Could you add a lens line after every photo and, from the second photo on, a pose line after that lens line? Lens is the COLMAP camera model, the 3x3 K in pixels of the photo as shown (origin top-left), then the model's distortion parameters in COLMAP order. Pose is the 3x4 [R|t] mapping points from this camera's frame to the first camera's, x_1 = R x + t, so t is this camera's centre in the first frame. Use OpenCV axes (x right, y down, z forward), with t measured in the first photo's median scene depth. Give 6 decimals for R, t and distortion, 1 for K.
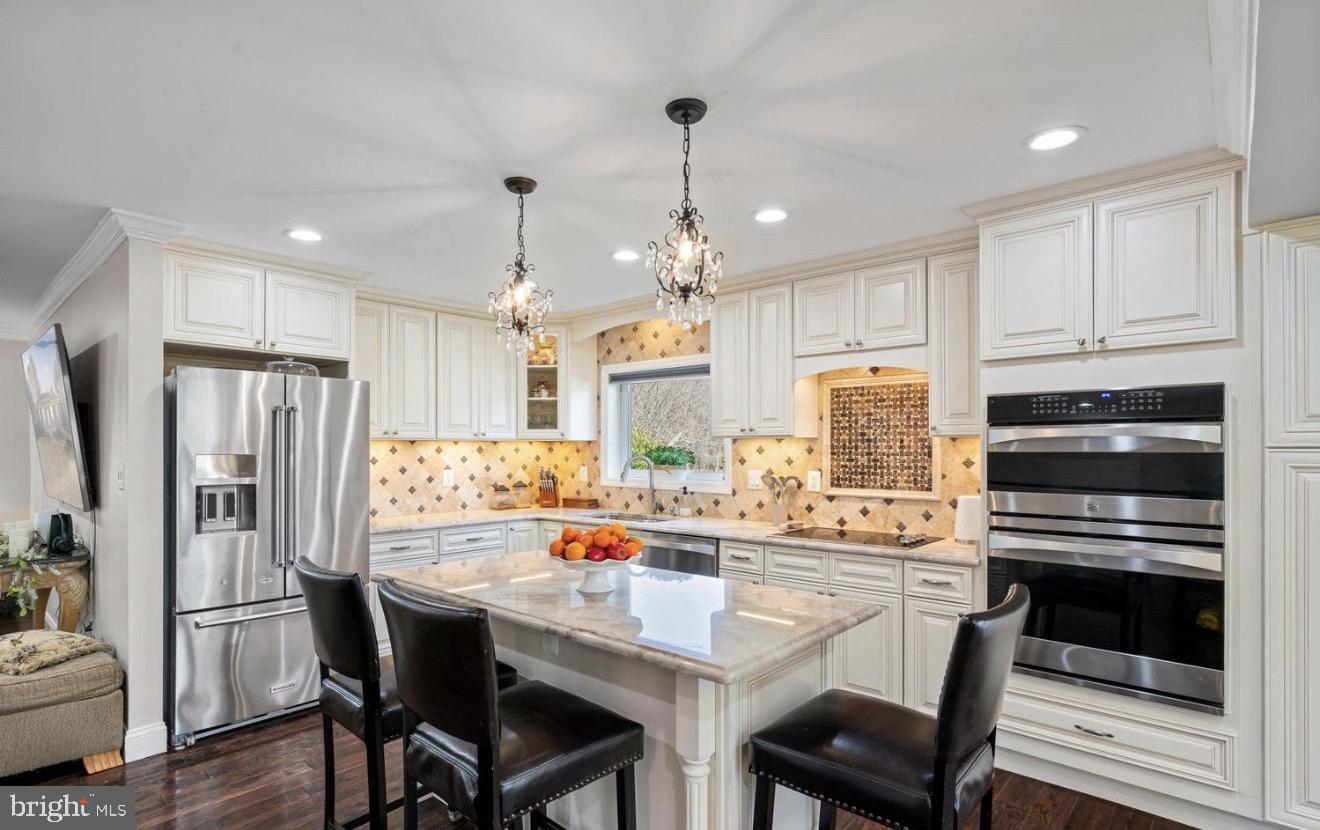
lens RADIAL K [[646.0, 0, 659.5], [0, 646.0, 448.9], [0, 0, 1]] dist [0.000667, -0.000035]
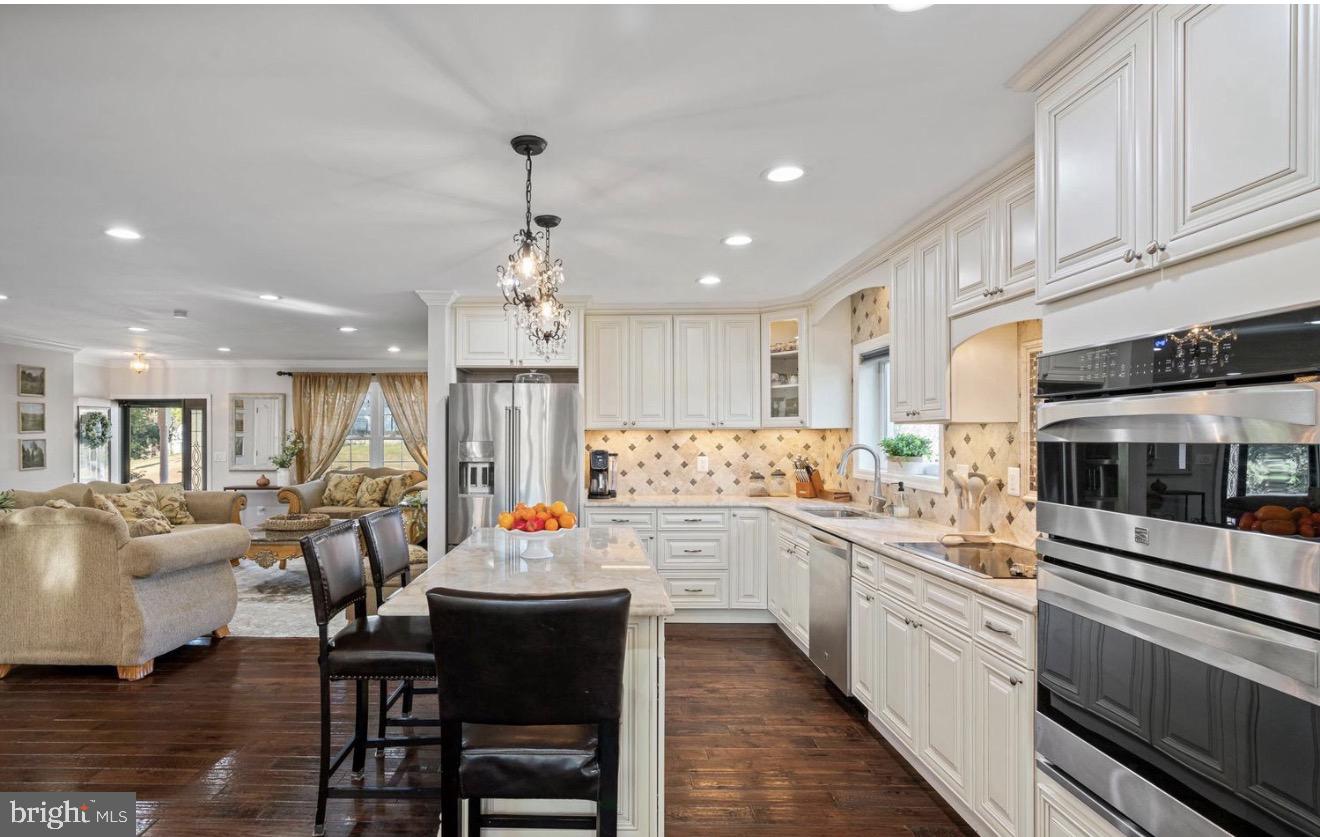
lens RADIAL K [[672.8, 0, 613.6], [0, 672.8, 436.6], [0, 0, 1]] dist [0.000550, 0.000006]
pose [[0.678208, -0.001104, -0.734869, 0.429217], [0.000653, 0.999999, -0.000899, -0.000159], [0.734869, 0.000129, 0.678209, 0.127905]]
